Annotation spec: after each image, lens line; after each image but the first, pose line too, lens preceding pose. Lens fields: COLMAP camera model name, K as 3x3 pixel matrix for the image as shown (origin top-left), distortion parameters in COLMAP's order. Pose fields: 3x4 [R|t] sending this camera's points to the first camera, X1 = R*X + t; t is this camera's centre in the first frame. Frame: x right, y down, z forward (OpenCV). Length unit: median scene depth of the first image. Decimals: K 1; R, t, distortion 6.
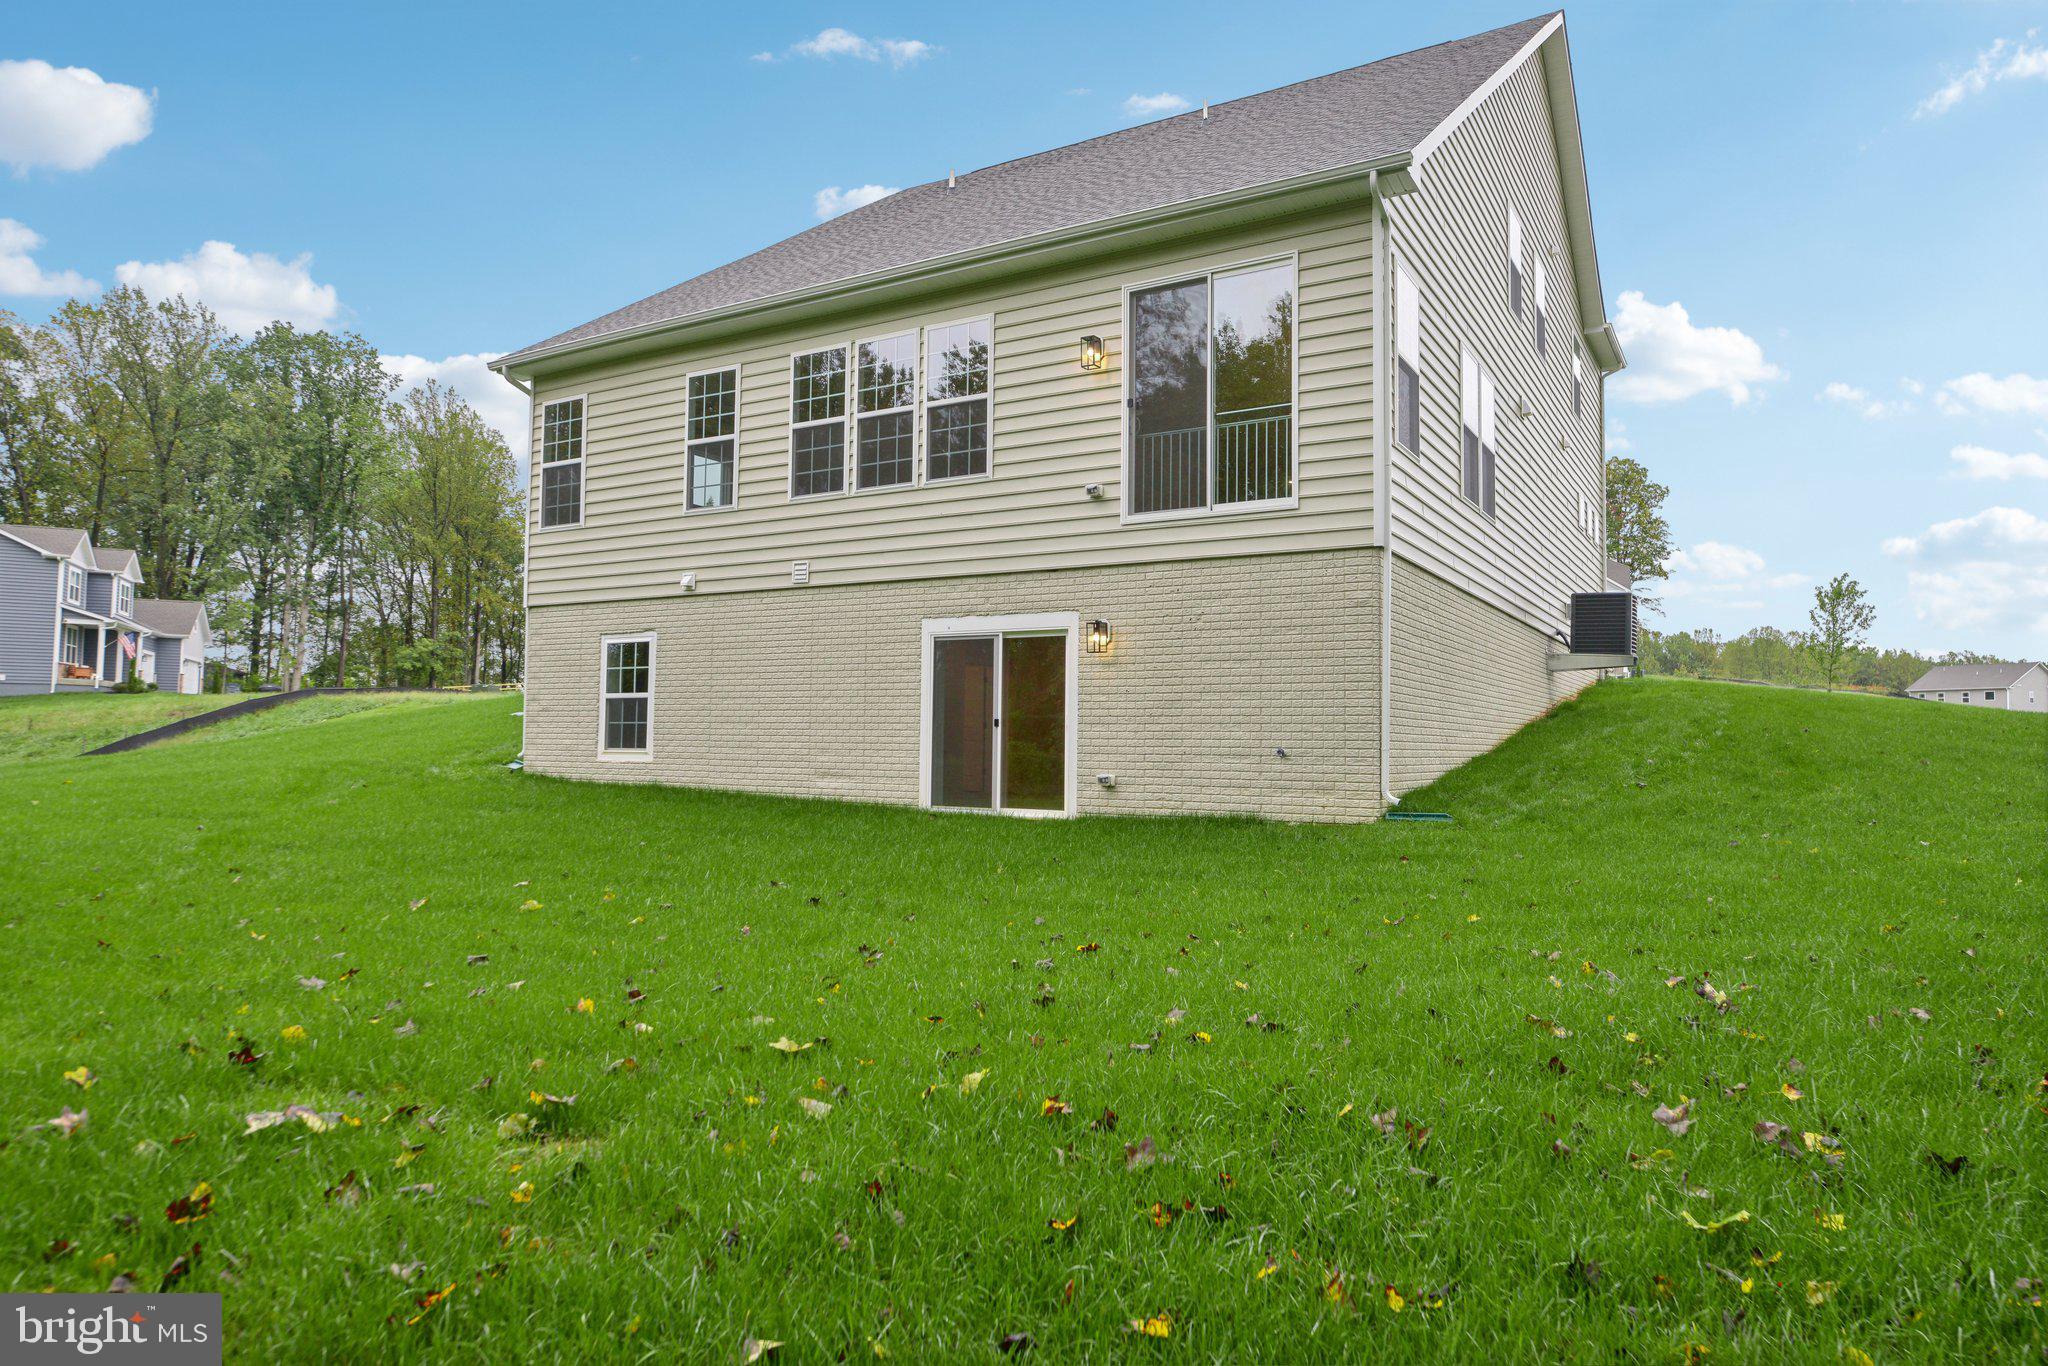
lens RADIAL K [[1232.4, 0, 1031.1], [0, 1232.4, 694.6], [0, 0, 1]] dist [0.006771, 0.000119]
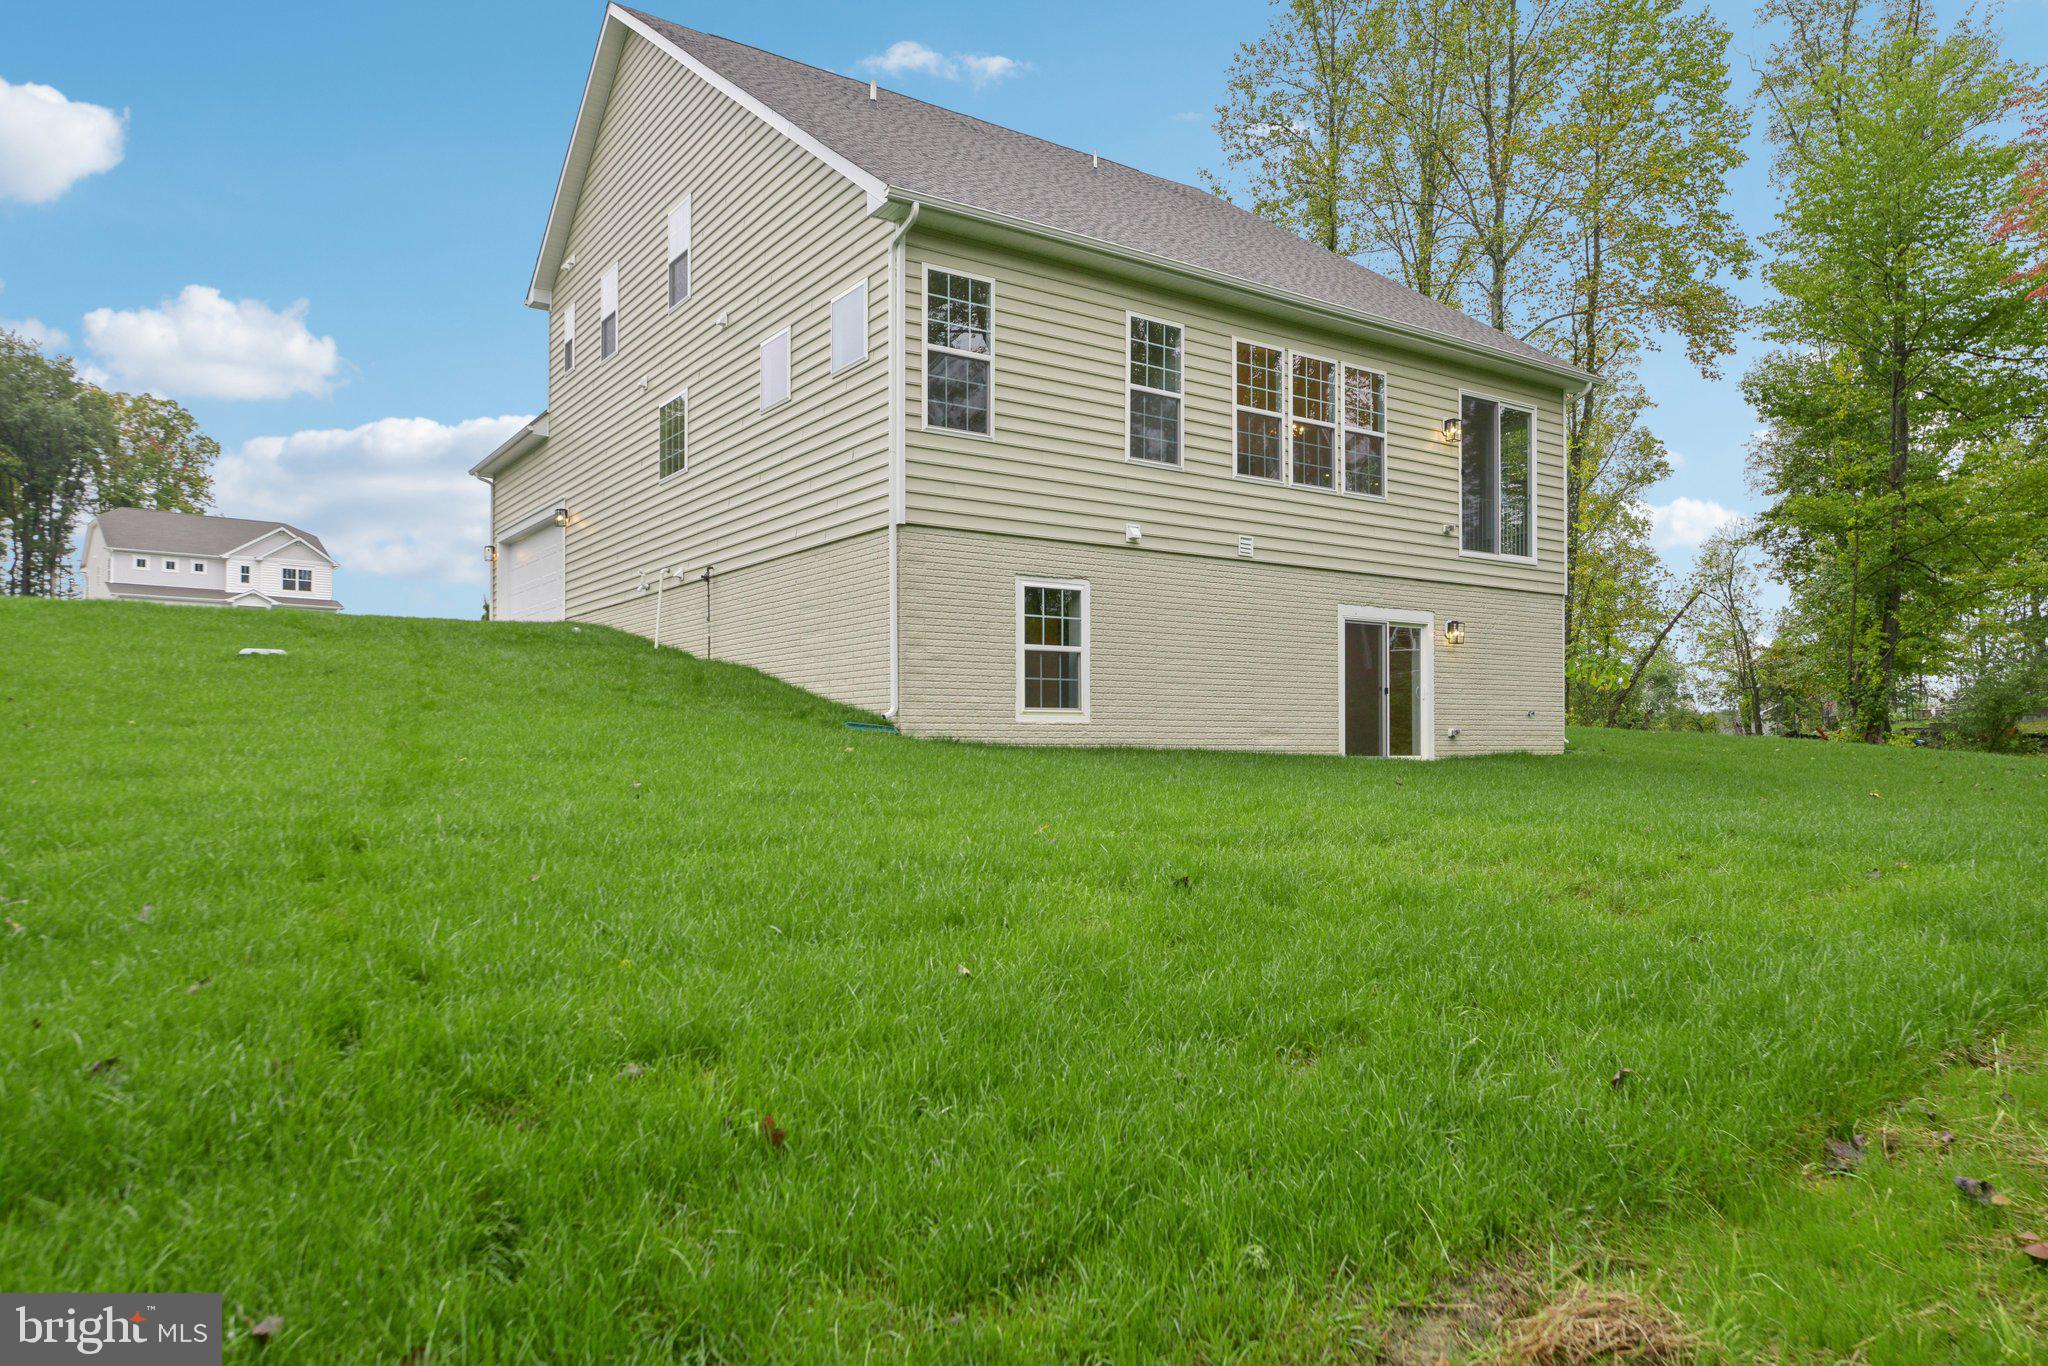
lens RADIAL K [[1358.7, 0, 1036.8], [0, 1358.7, 725.9], [0, 0, 1]] dist [0.010663, -0.000716]
pose [[0.410331, 0.000276, 0.911936, -1.437003], [-0.035432, 0.999250, 0.015641, 0.048895], [-0.911248, -0.038730, 0.410033, 0.715967]]
